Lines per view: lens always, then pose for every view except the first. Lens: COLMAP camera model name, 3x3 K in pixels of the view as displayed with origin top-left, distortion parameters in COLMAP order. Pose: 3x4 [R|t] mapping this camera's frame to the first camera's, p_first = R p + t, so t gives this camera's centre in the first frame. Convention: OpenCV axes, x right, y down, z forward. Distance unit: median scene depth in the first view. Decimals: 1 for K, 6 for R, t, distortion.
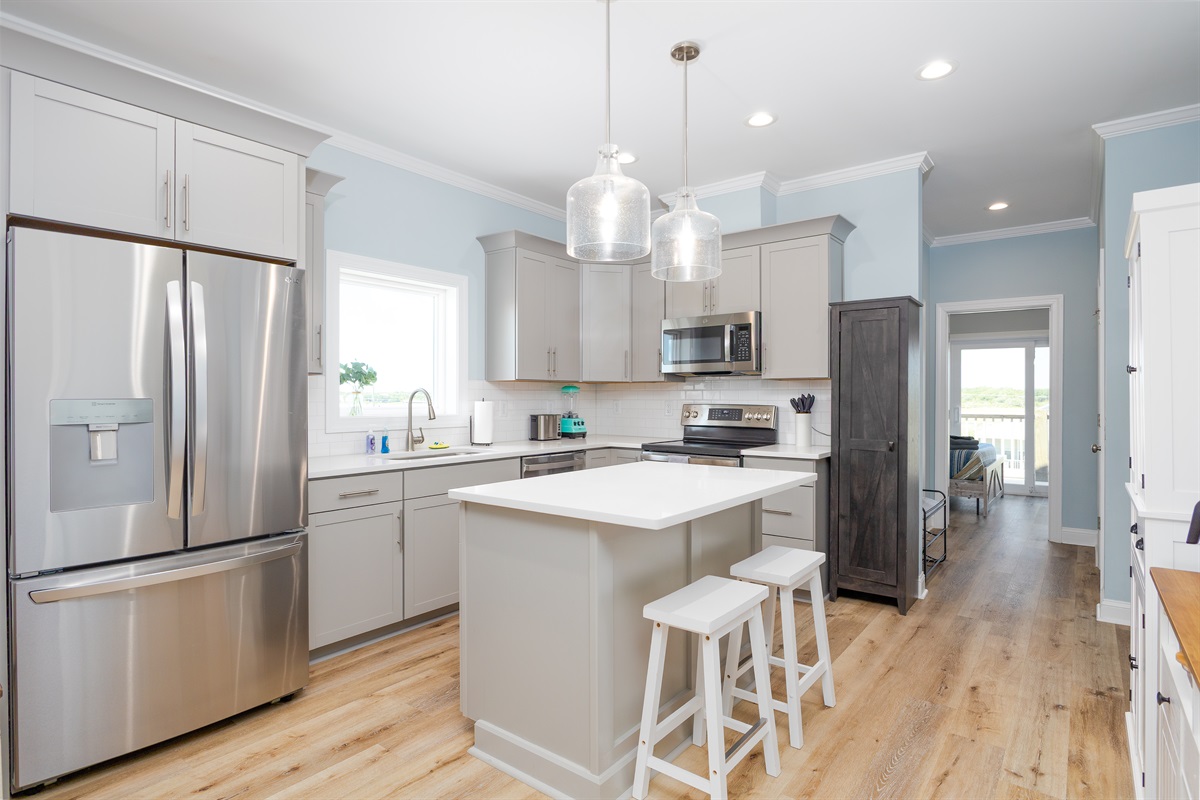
lens RADIAL K [[617.9, 0, 598.2], [0, 617.9, 394.8], [0, 0, 1]] dist [-0.007727, -0.000636]
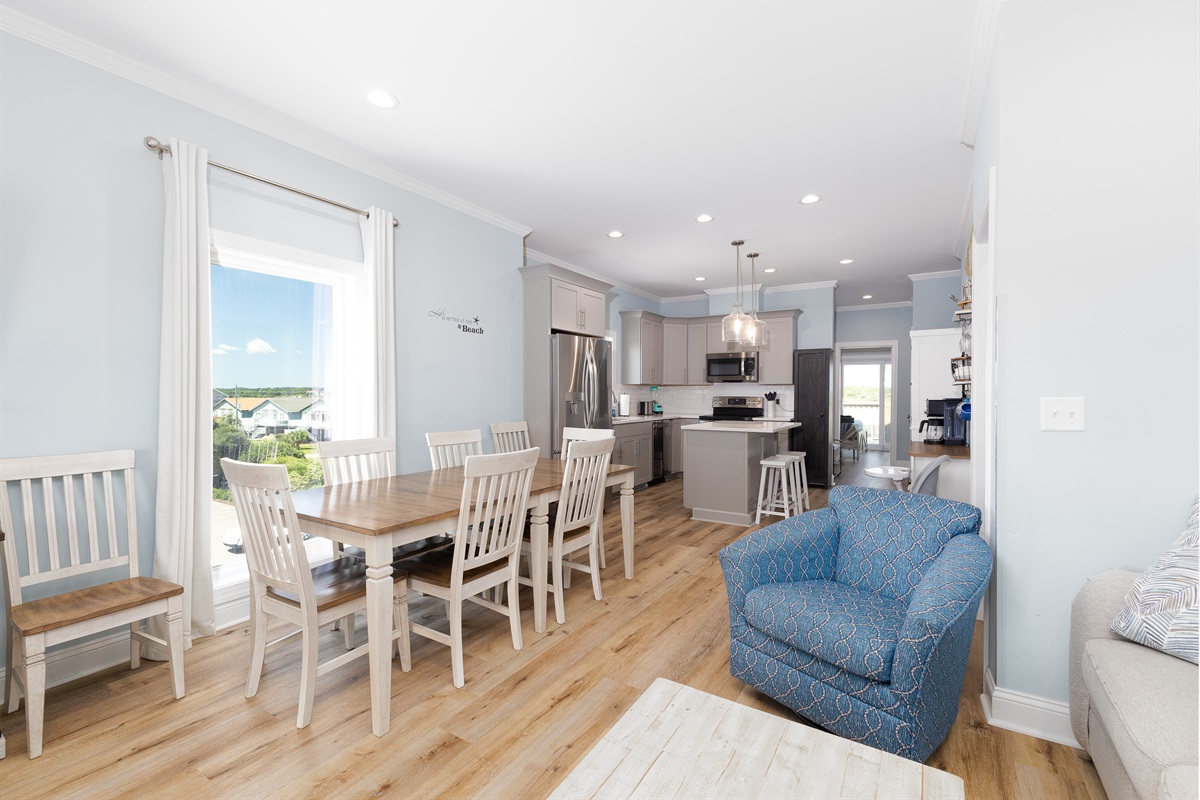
lens RADIAL K [[519.0, 0, 600.6], [0, 519.0, 398.9], [0, 0, 1]] dist [0.017493, 0.000164]
pose [[0.993505, -0.000436, 0.113790, -0.424301], [-0.000977, 0.999923, 0.012361, 0.002867], [-0.113787, -0.012392, 0.993428, -0.620021]]
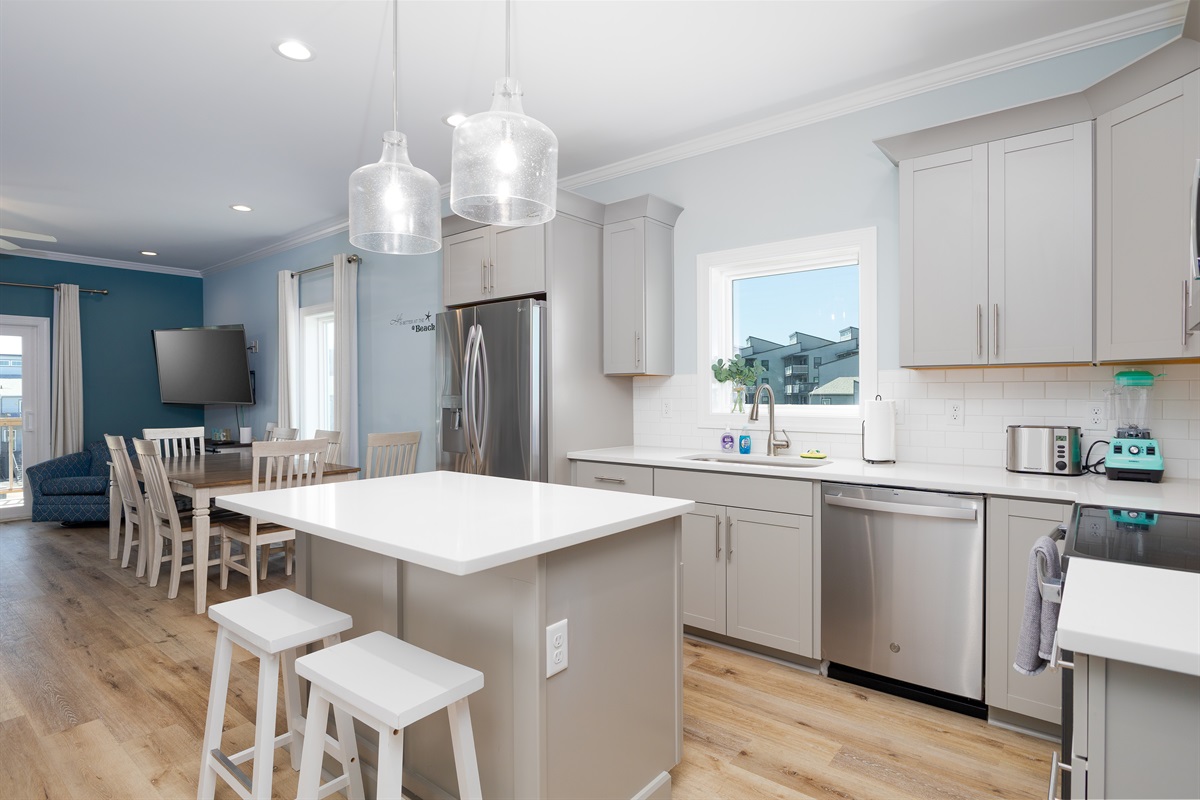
lens RADIAL K [[617.9, 0, 621.1], [0, 617.9, 393.0], [0, 0, 1]] dist [-0.007727, -0.000636]
pose [[0.001529, 0.000258, -0.999999, 0.468615], [0.005538, 0.999985, 0.000266, 0.000342], [0.999983, -0.005539, 0.001527, 0.642248]]
